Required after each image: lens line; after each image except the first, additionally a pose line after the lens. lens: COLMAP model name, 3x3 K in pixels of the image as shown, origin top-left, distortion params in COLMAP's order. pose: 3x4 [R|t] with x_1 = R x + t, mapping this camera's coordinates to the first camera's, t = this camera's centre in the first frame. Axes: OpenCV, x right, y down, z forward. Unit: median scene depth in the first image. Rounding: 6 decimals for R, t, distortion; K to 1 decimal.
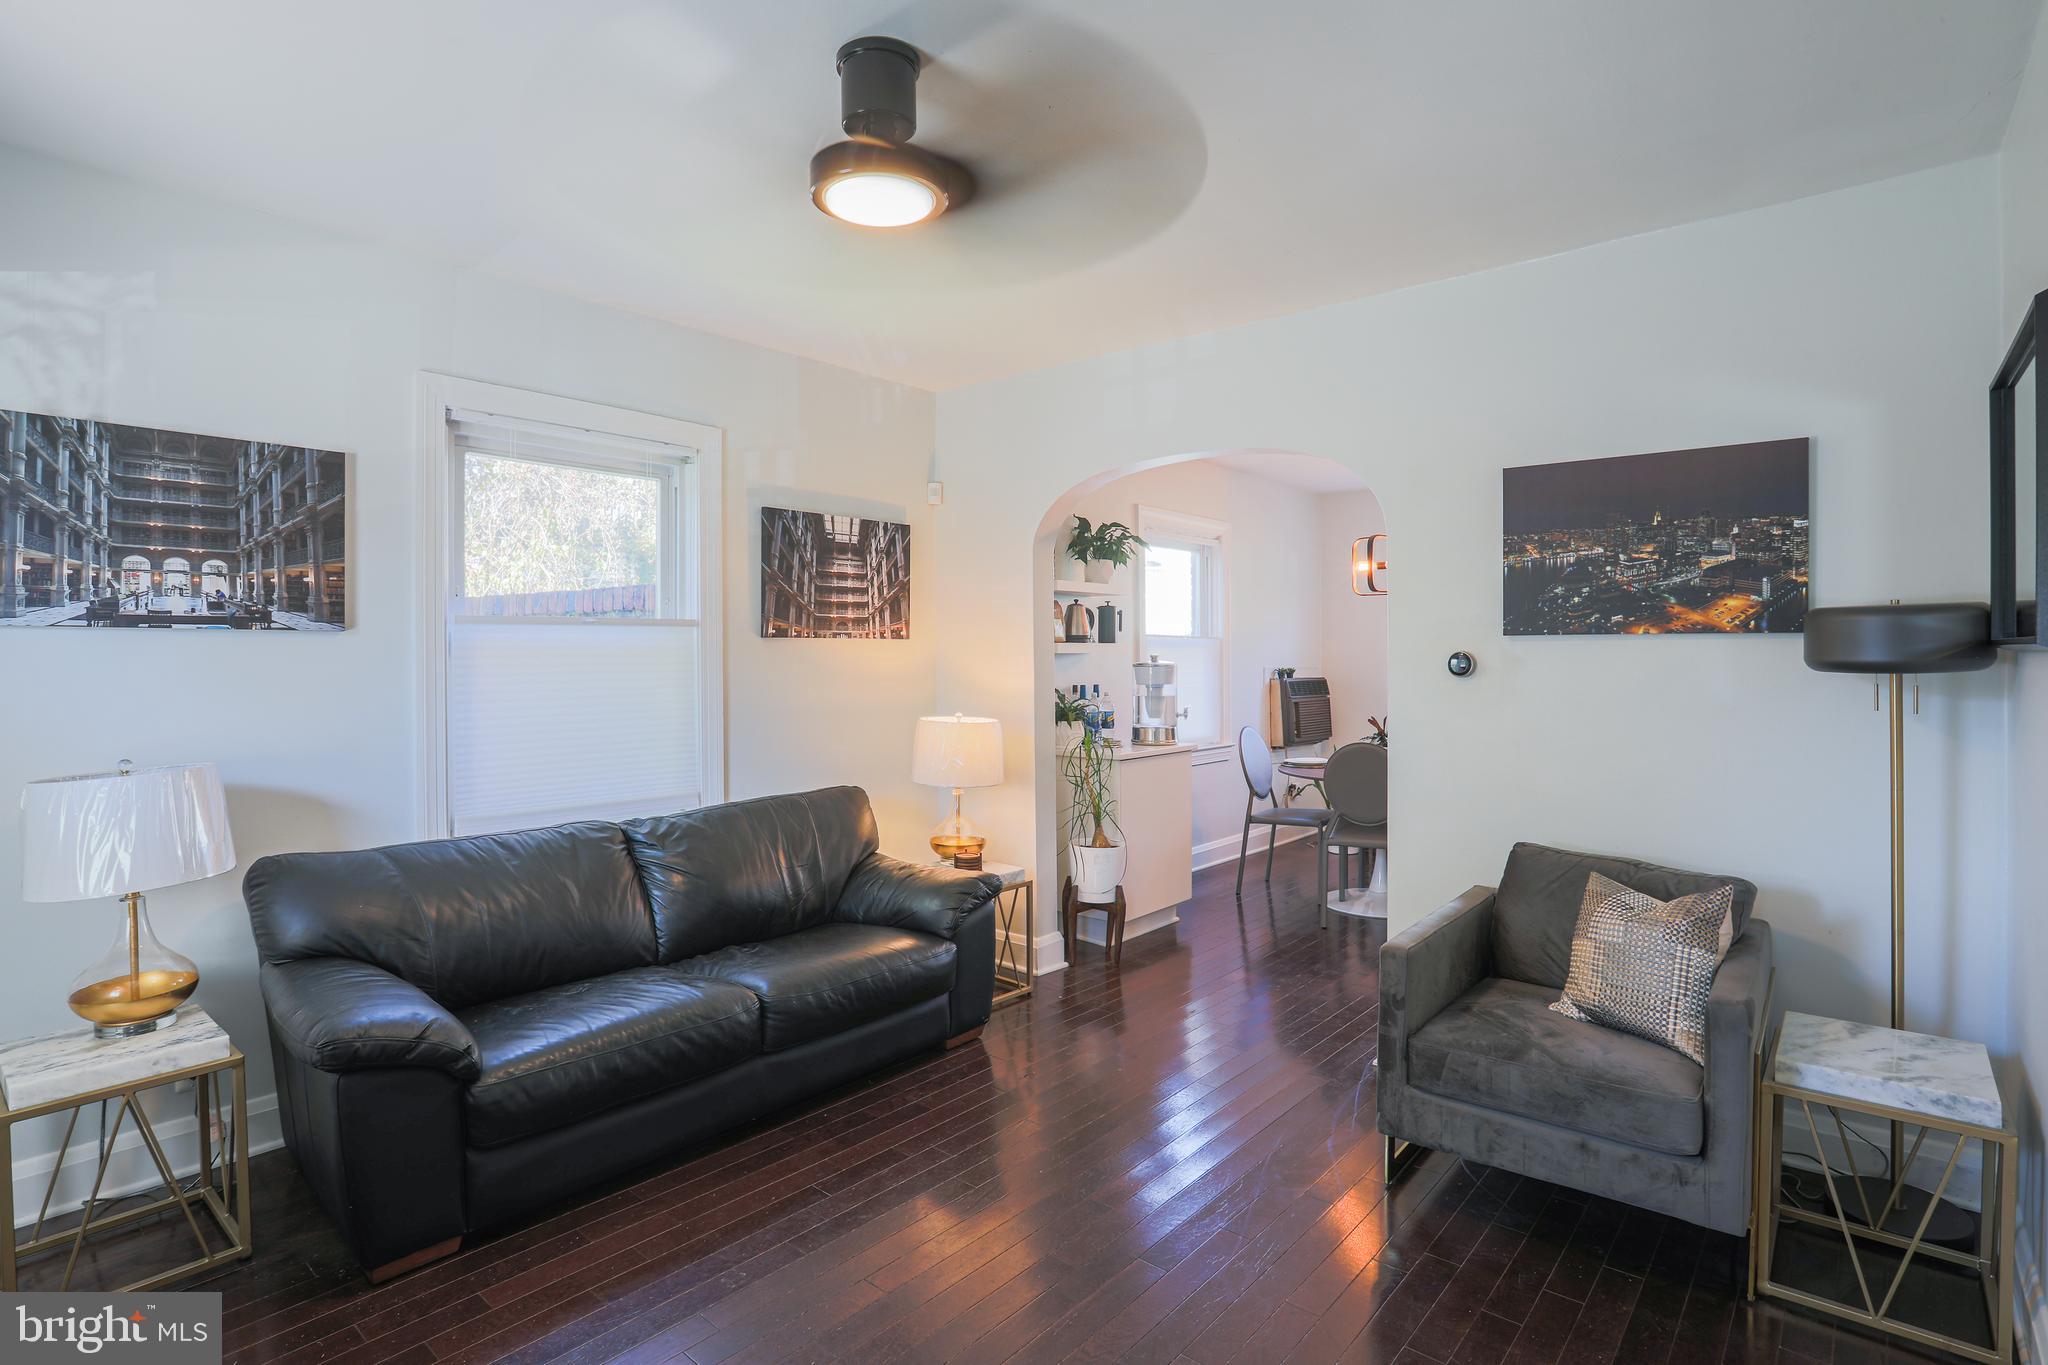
lens RADIAL K [[1029.2, 0, 1037.7], [0, 1029.2, 668.8], [0, 0, 1]] dist [-0.046222, 0.026539]
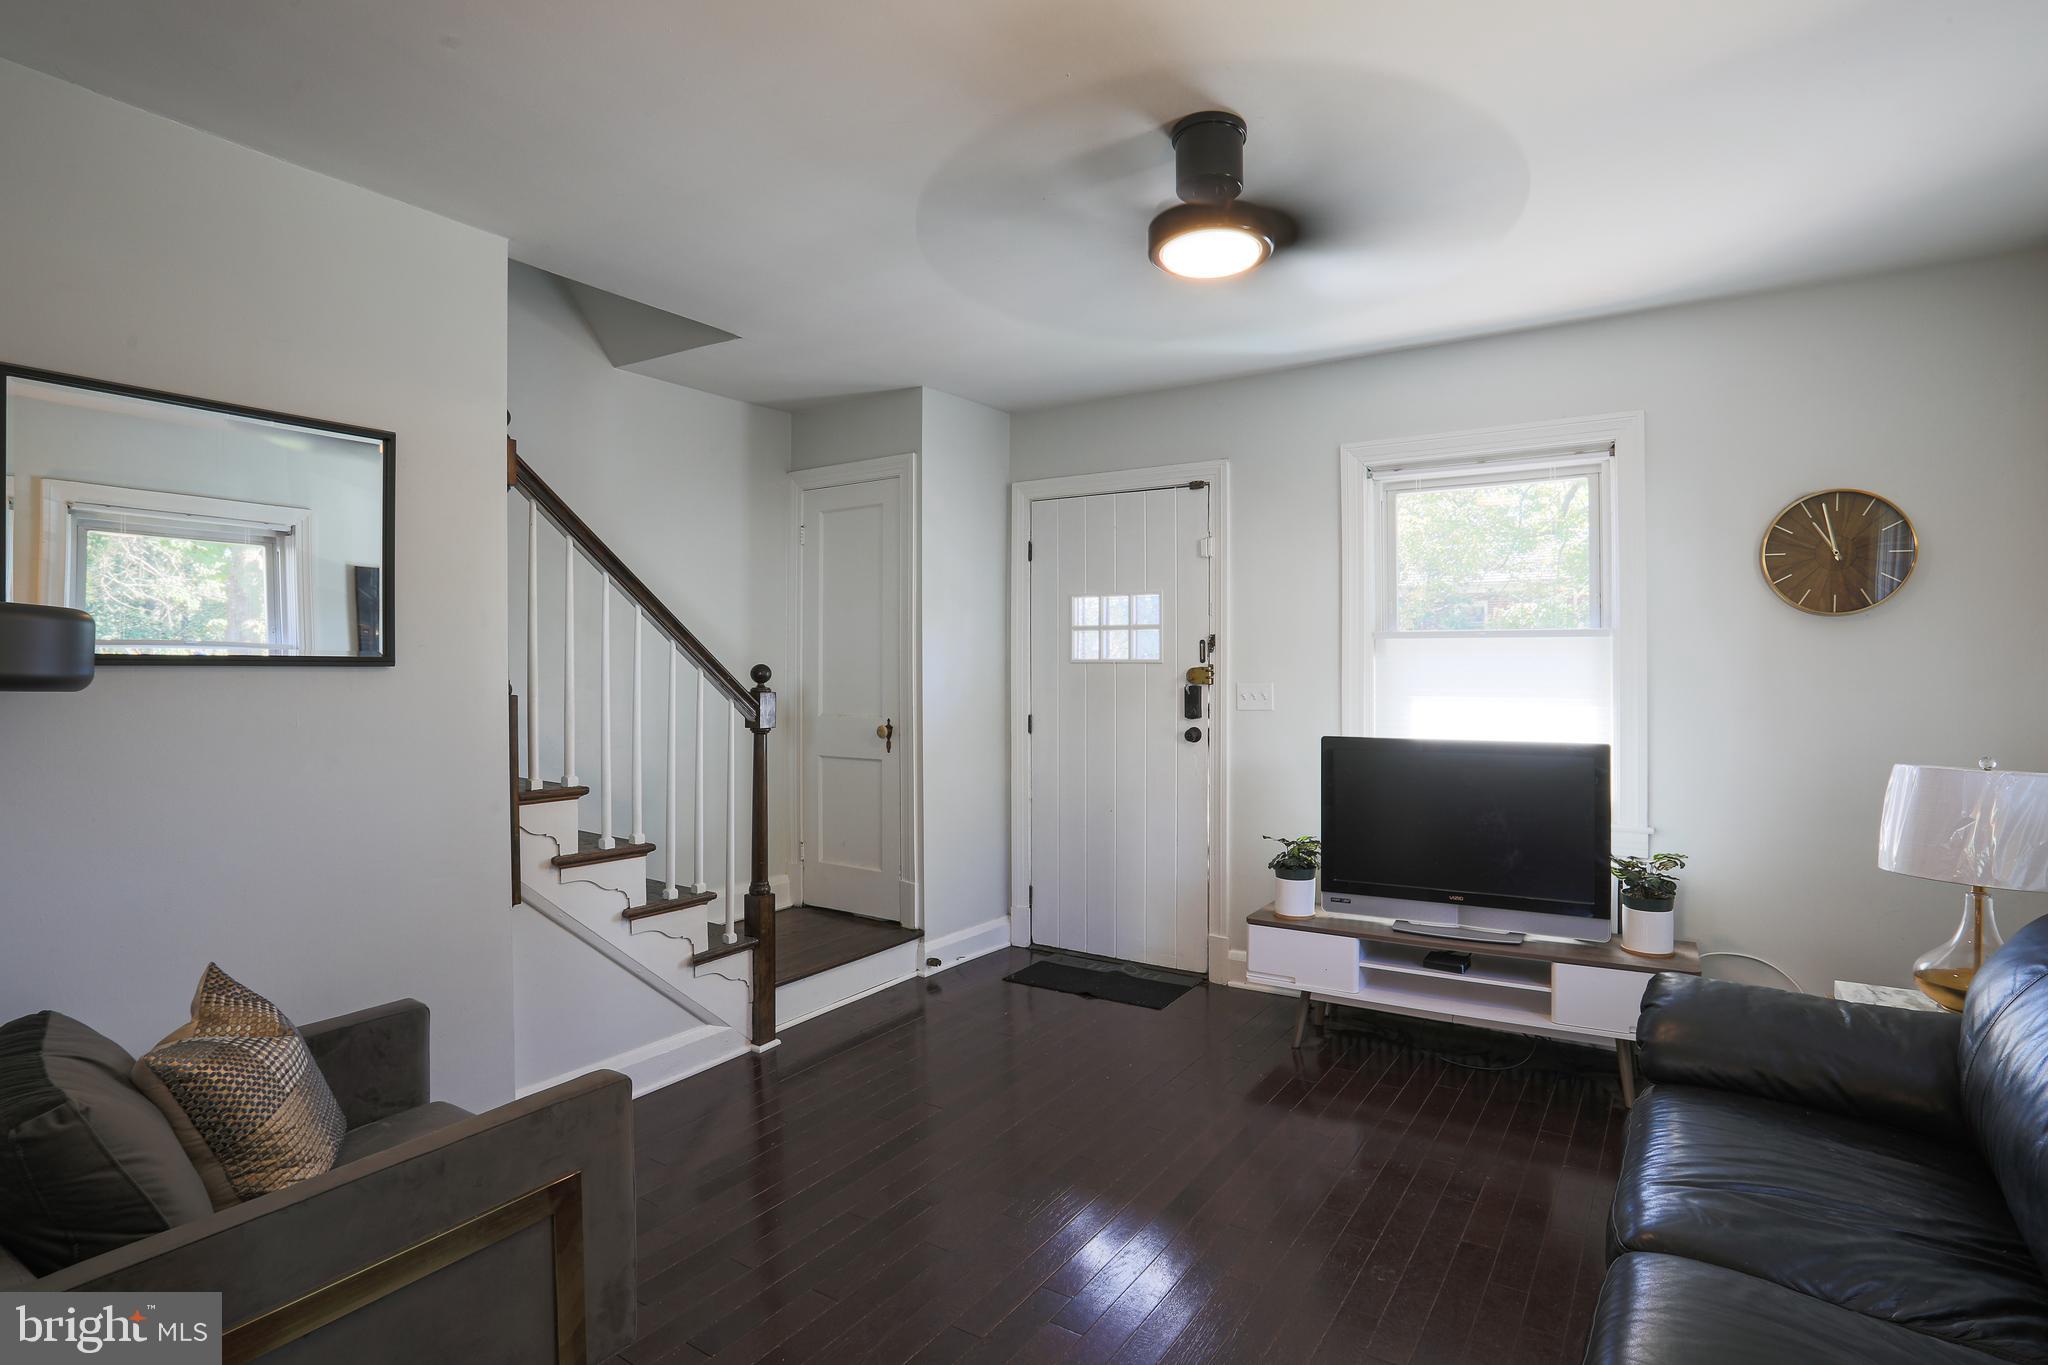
lens RADIAL K [[1029.2, 0, 1037.7], [0, 1029.2, 668.8], [0, 0, 1]] dist [-0.046222, 0.026539]
pose [[-0.991801, 0.005269, -0.127682, 0.152609], [0.003538, 0.999899, 0.013784, -0.014061], [0.127742, 0.013219, -0.991719, 1.609227]]
